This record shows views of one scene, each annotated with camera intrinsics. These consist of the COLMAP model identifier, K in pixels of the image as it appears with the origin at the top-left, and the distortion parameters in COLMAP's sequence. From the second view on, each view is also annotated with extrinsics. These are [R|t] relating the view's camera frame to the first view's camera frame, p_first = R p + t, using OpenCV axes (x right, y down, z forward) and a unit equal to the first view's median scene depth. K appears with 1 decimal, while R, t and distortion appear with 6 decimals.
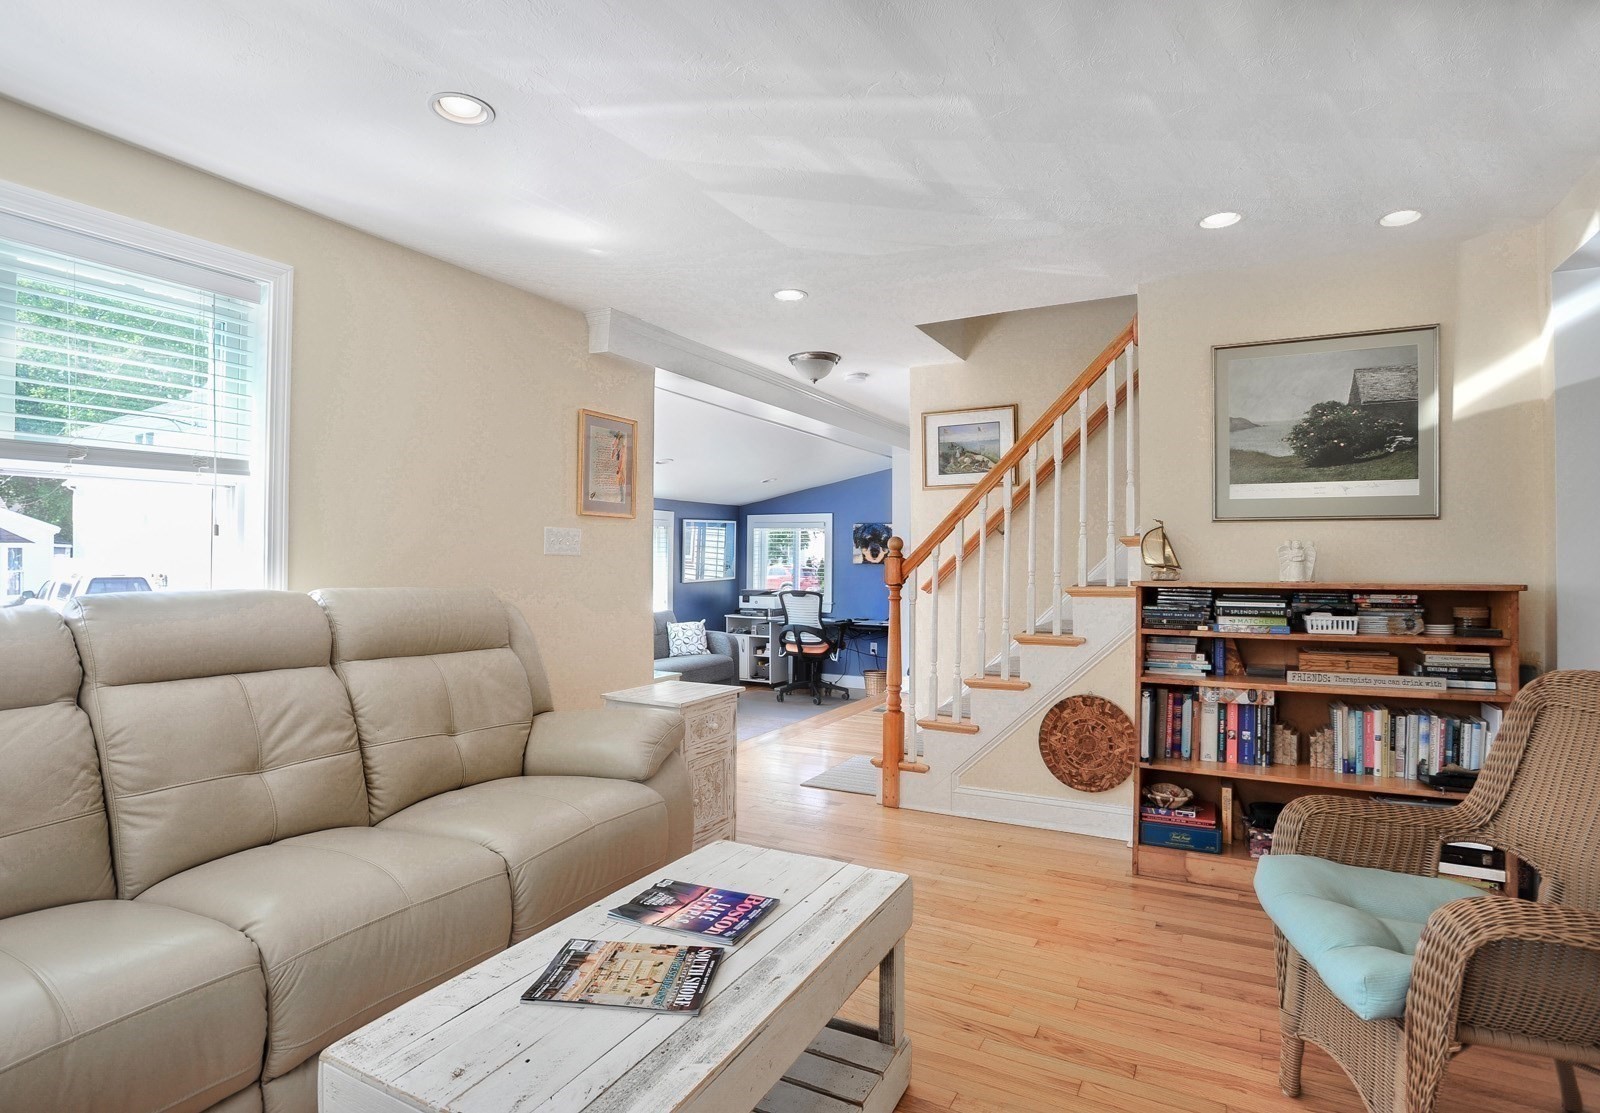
lens RADIAL K [[865.8, 0, 797.1], [0, 865.8, 557.7], [0, 0, 1]] dist [-0.001803, -0.000363]
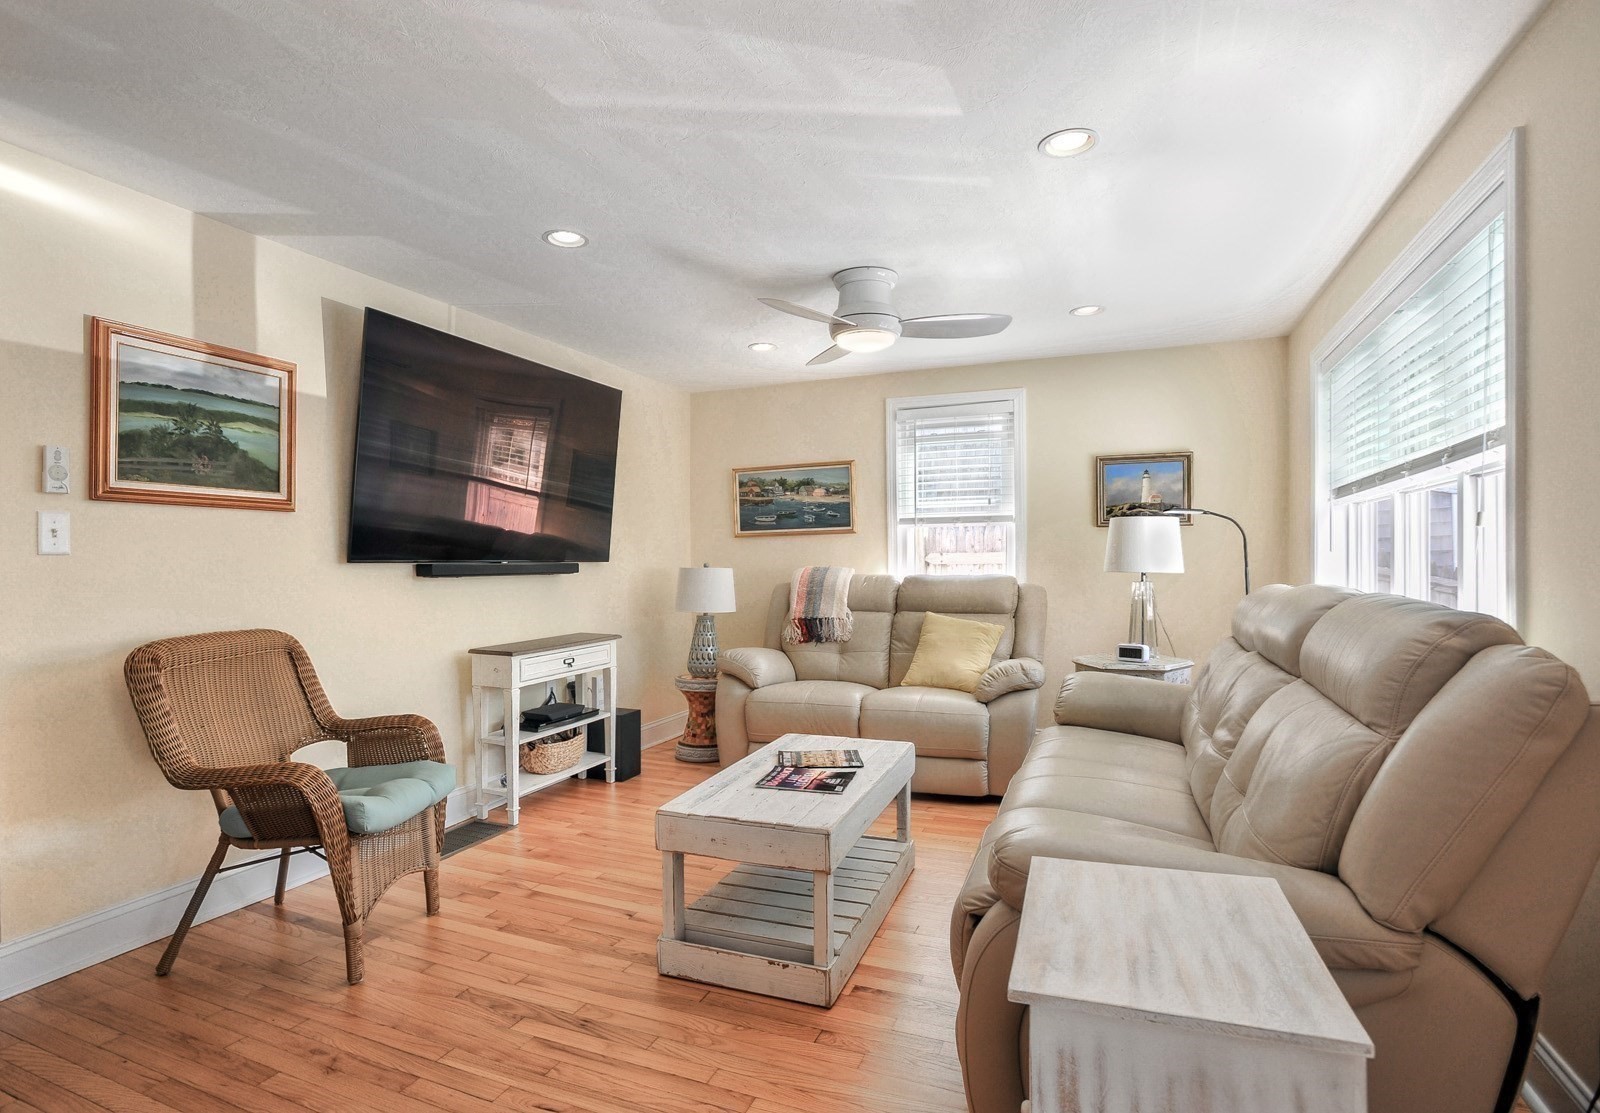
lens RADIAL K [[865.8, 0, 797.1], [0, 865.8, 557.7], [0, 0, 1]] dist [-0.001803, -0.000363]
pose [[-0.991980, 0.001318, -0.126389, 0.106180], [0.002168, 0.999976, -0.006589, 0.014443], [0.126377, -0.006810, -0.991959, 2.752196]]
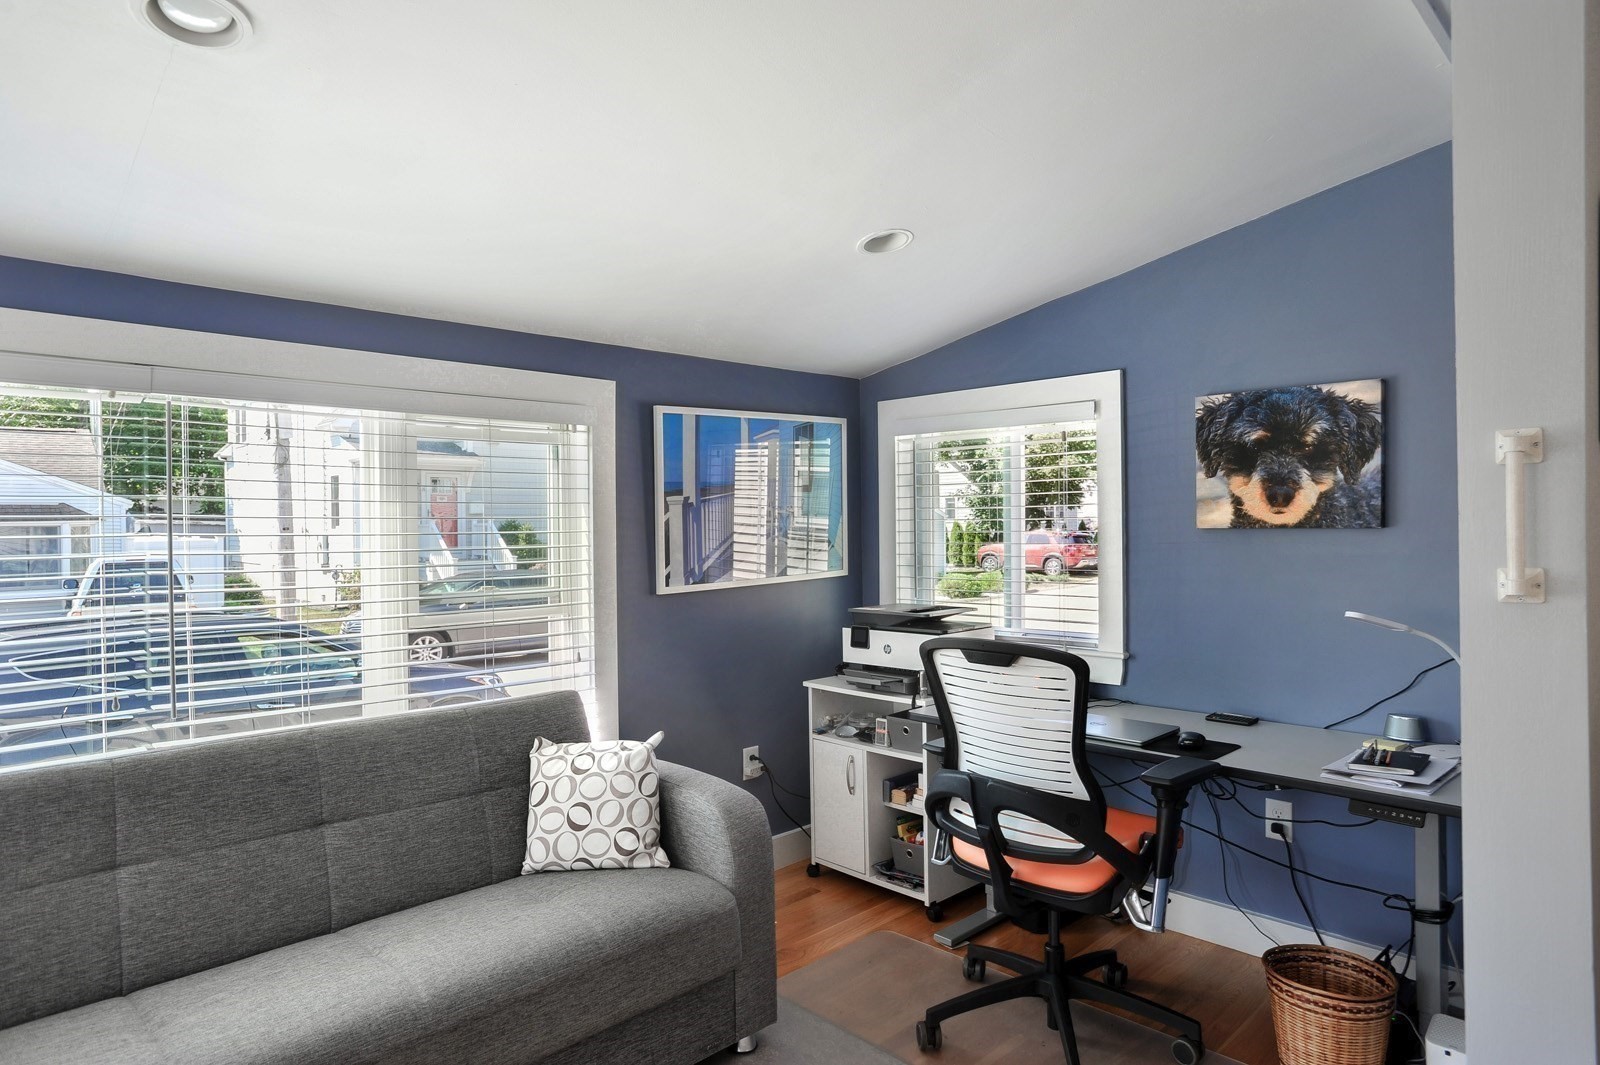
lens RADIAL K [[941.3, 0, 799.9], [0, 941.3, 539.5], [0, 0, 1]] dist [-0.070487, 0.055777]
pose [[0.958915, -0.014667, -0.283313, 0.024321], [0.019580, 0.999703, 0.014519, 0.003106], [0.283016, -0.019470, 0.958917, 0.652536]]
